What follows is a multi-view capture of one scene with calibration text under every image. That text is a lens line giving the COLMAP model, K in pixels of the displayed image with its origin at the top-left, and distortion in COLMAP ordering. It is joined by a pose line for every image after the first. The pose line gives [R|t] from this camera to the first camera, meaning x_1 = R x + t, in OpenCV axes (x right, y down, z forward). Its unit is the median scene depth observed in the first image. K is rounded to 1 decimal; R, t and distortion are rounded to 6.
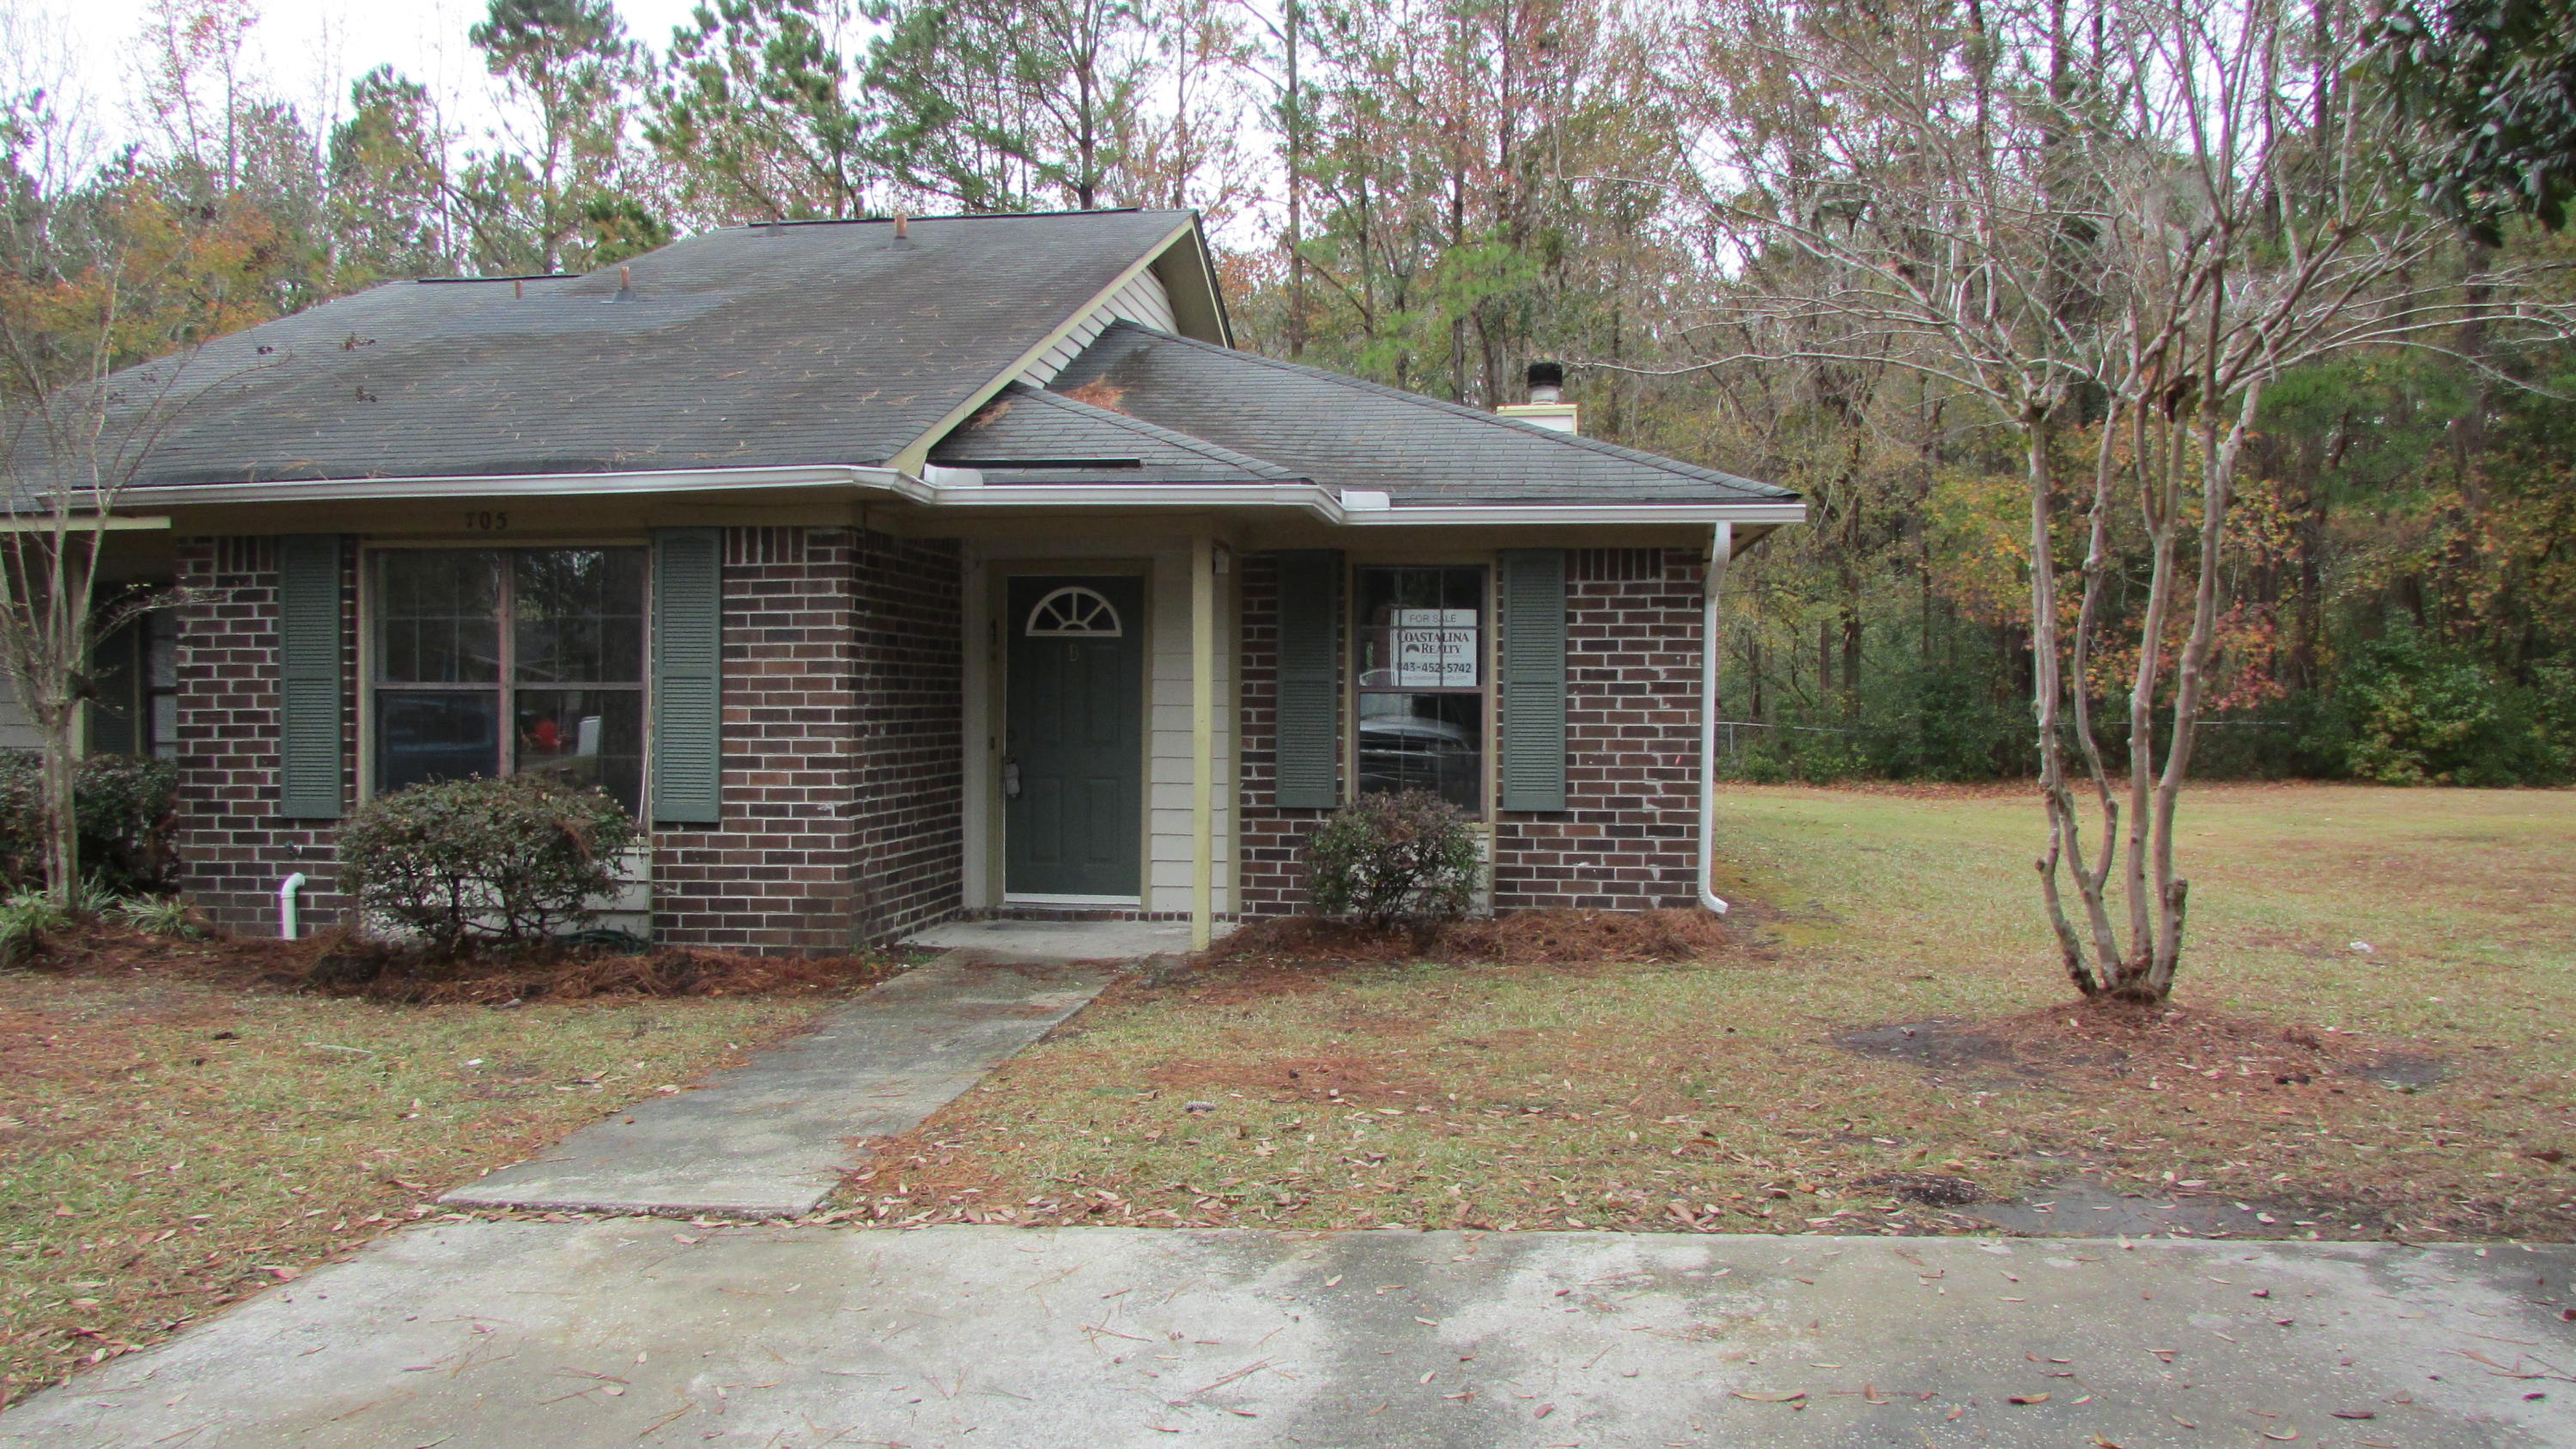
lens RADIAL K [[1896.5, 0, 1288.0], [0, 1896.5, 724.5], [0, 0, 1]] dist [-0.003068, -0.001325]
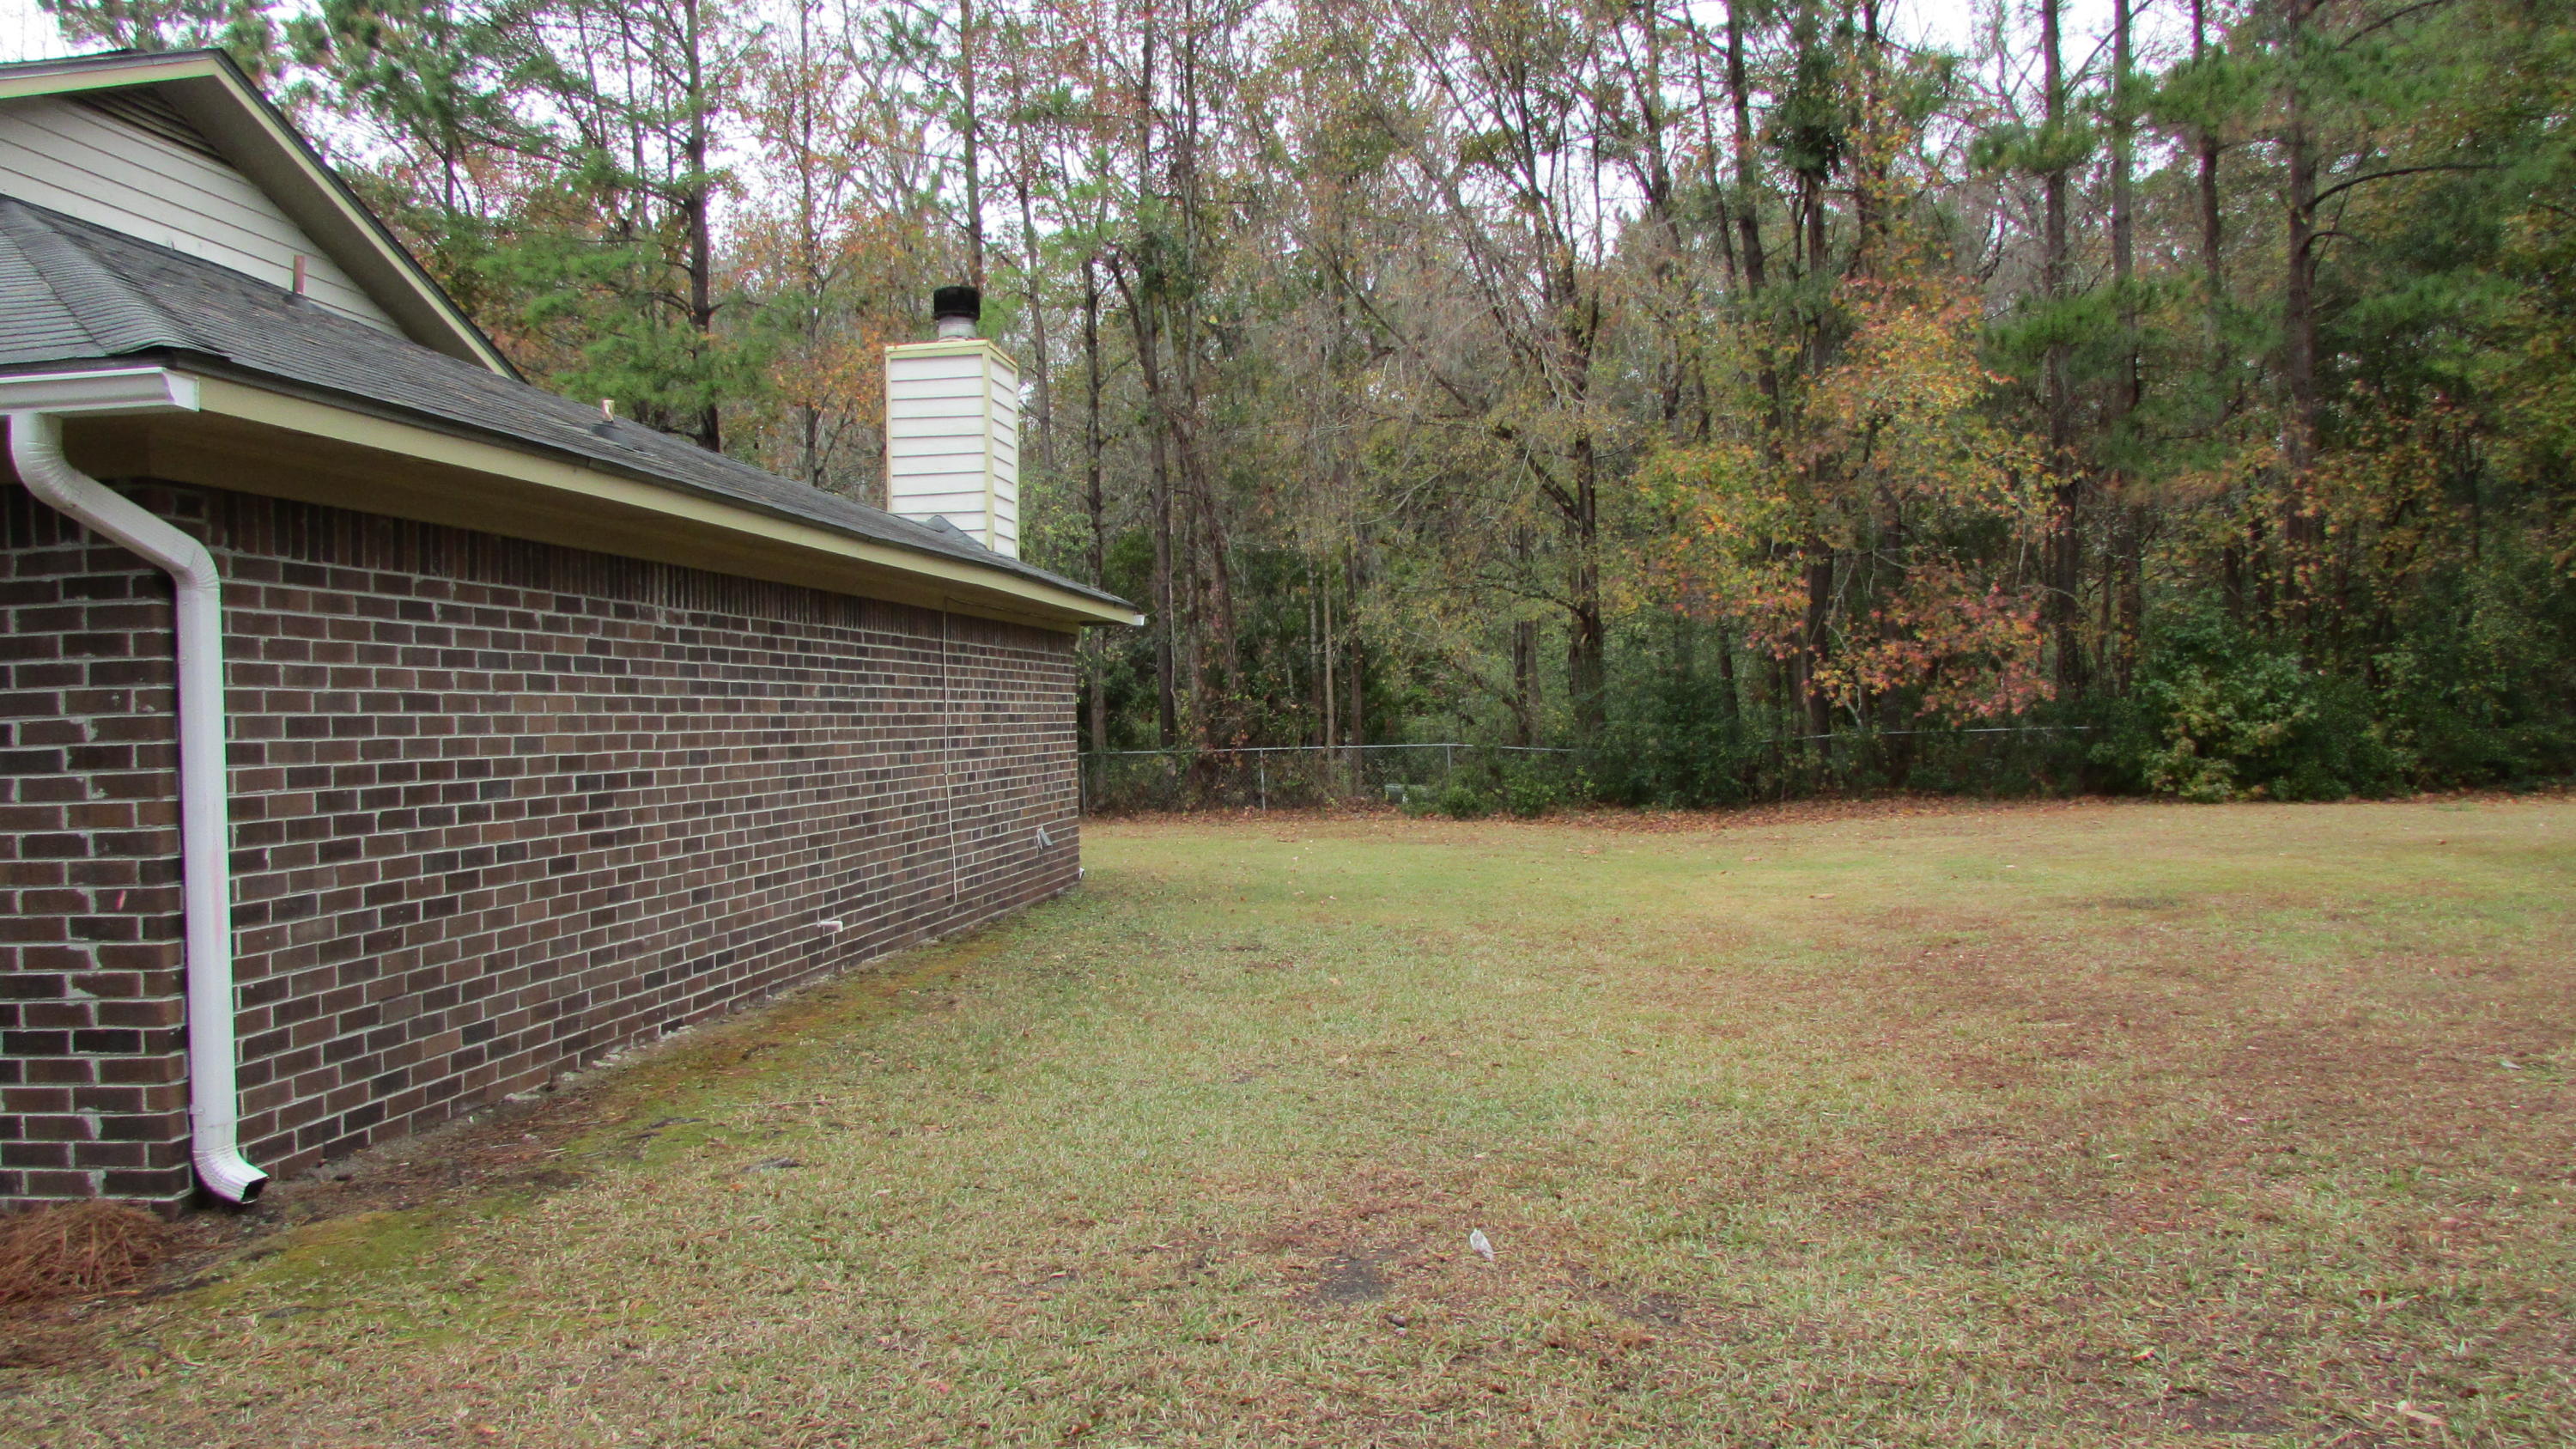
lens RADIAL K [[1896.5, 0, 1288.0], [0, 1896.5, 724.5], [0, 0, 1]] dist [-0.003068, -0.001325]
pose [[0.999613, -0.027289, 0.005482, 0.185435], [0.027334, 0.999593, -0.008154, -0.005562], [-0.005257, 0.008300, 0.999952, 0.178823]]
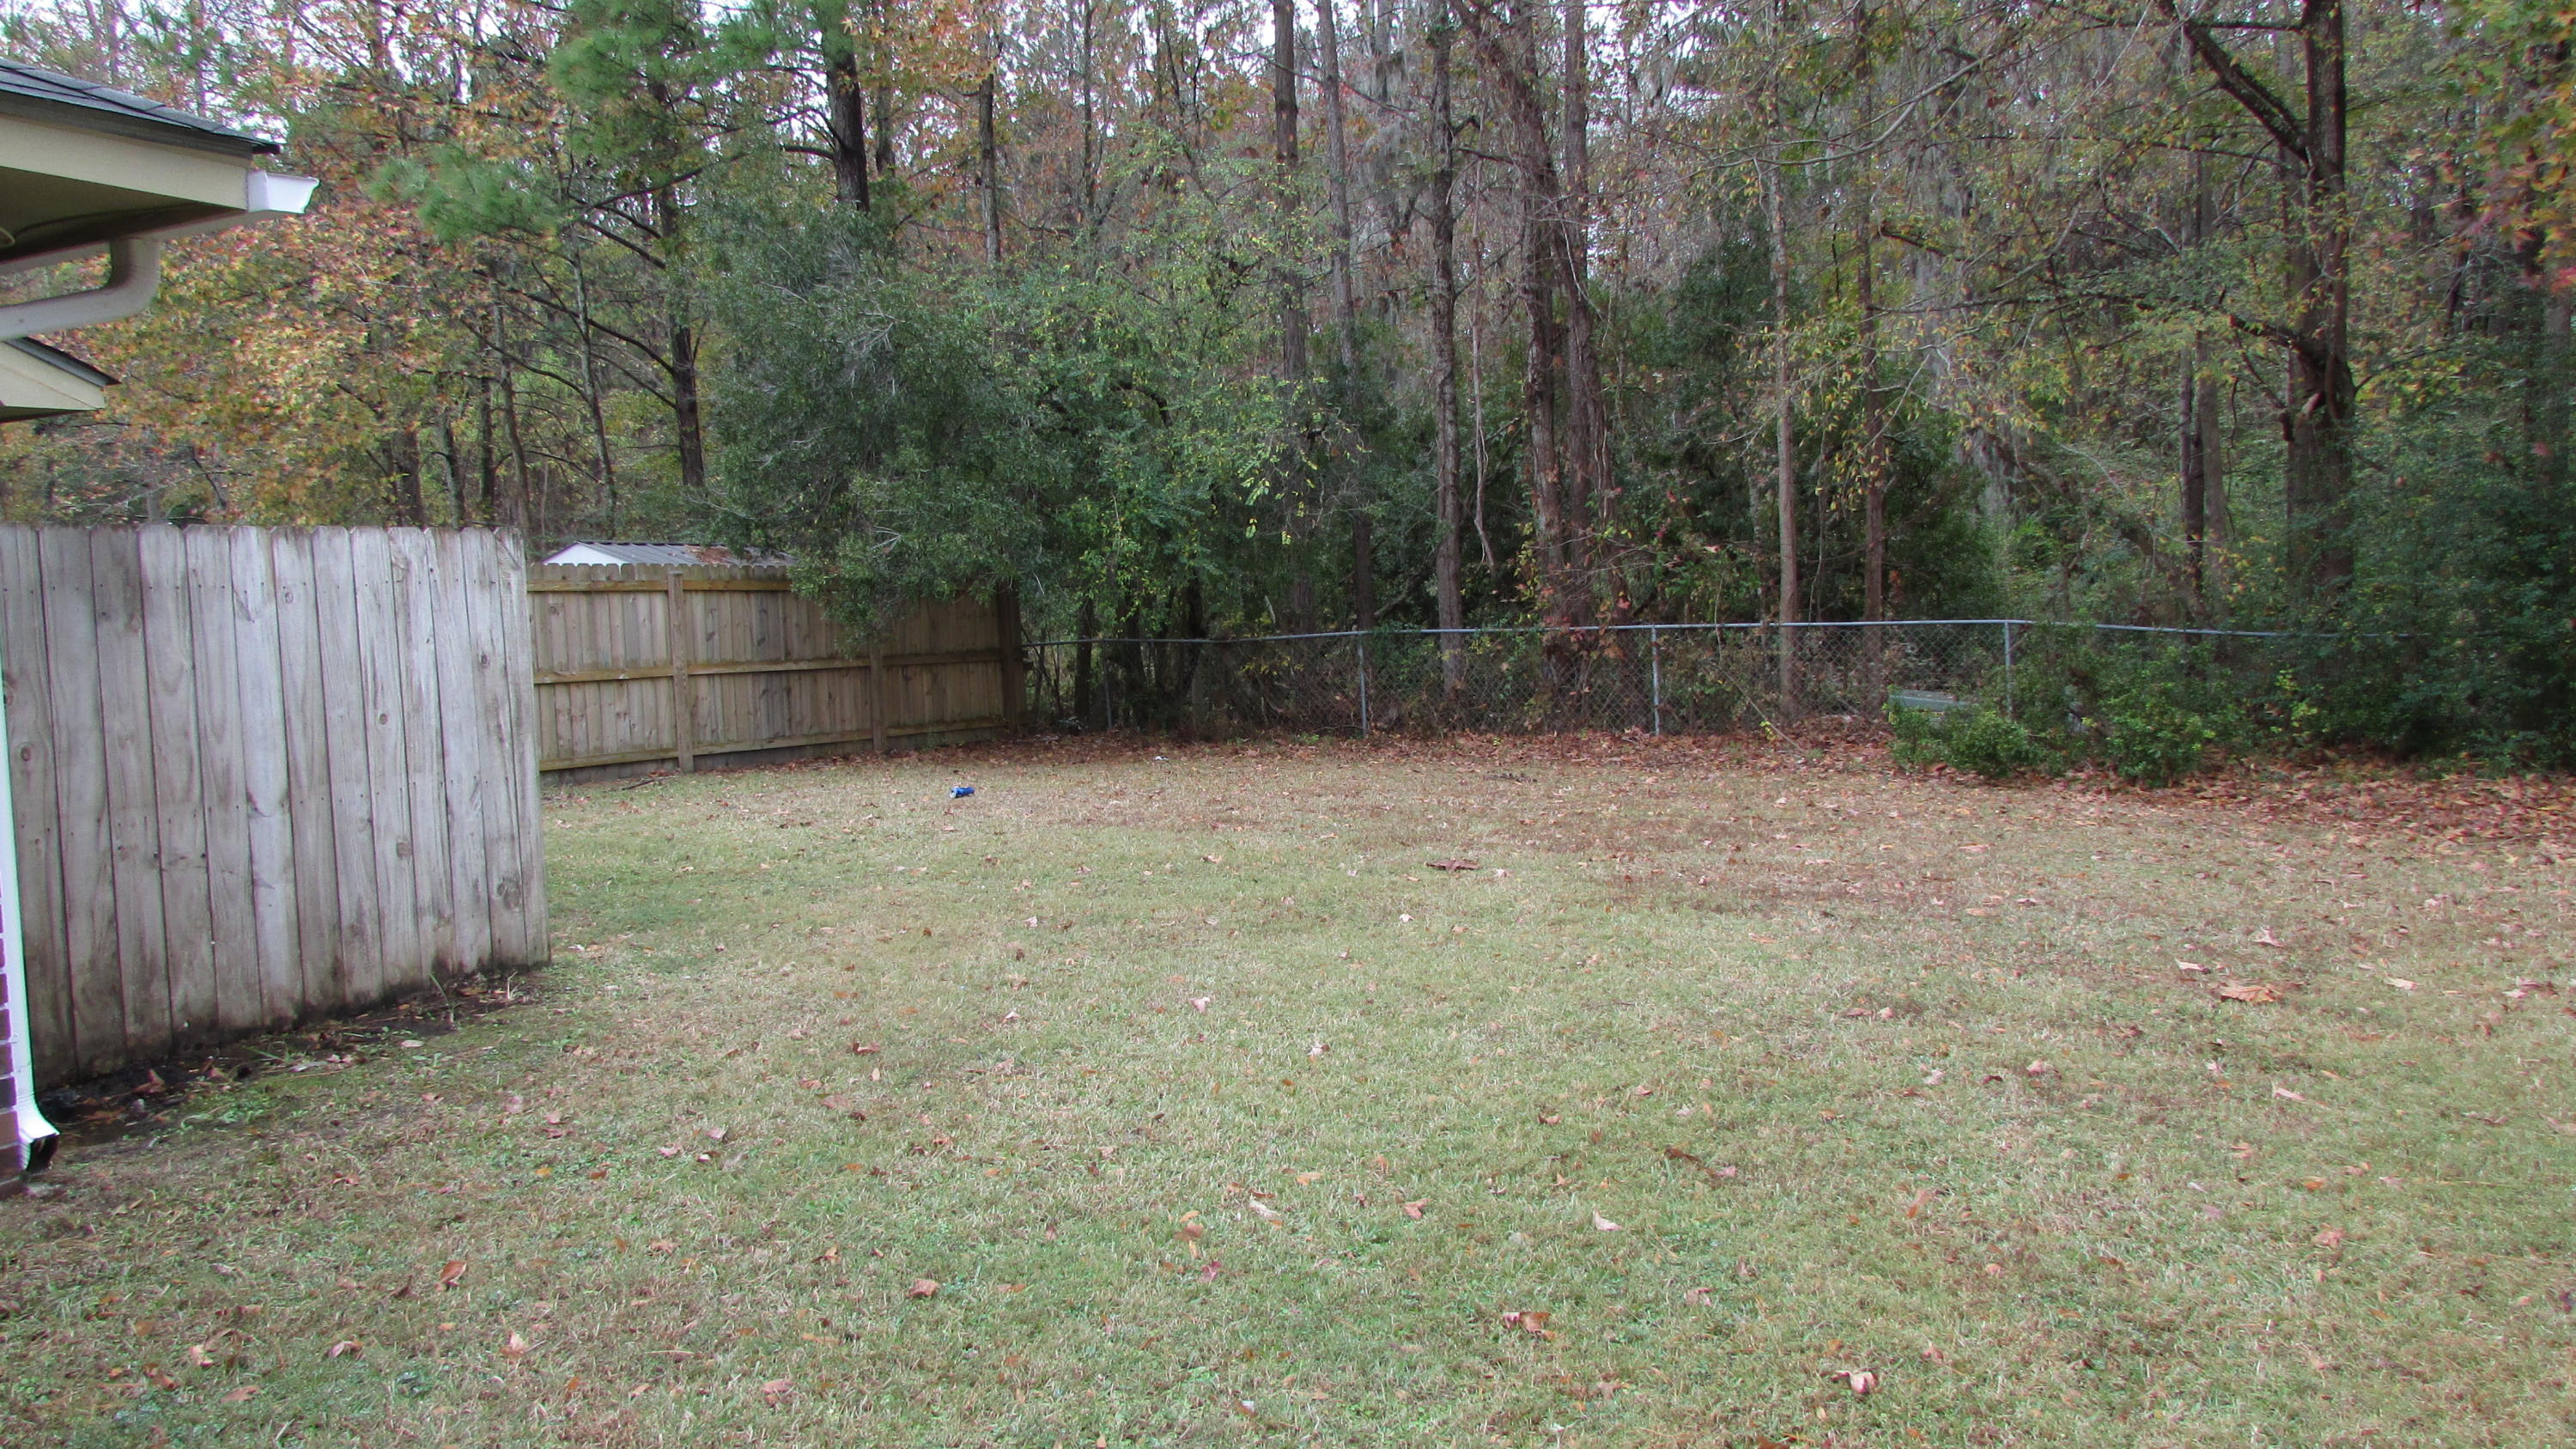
lens RADIAL K [[1896.5, 0, 1288.0], [0, 1896.5, 724.5], [0, 0, 1]] dist [-0.003068, -0.001325]
pose [[0.939746, -0.004297, -0.341846, 0.268426], [0.025463, 0.998023, 0.057453, -0.007196], [0.340923, -0.062696, 0.937998, 0.631420]]
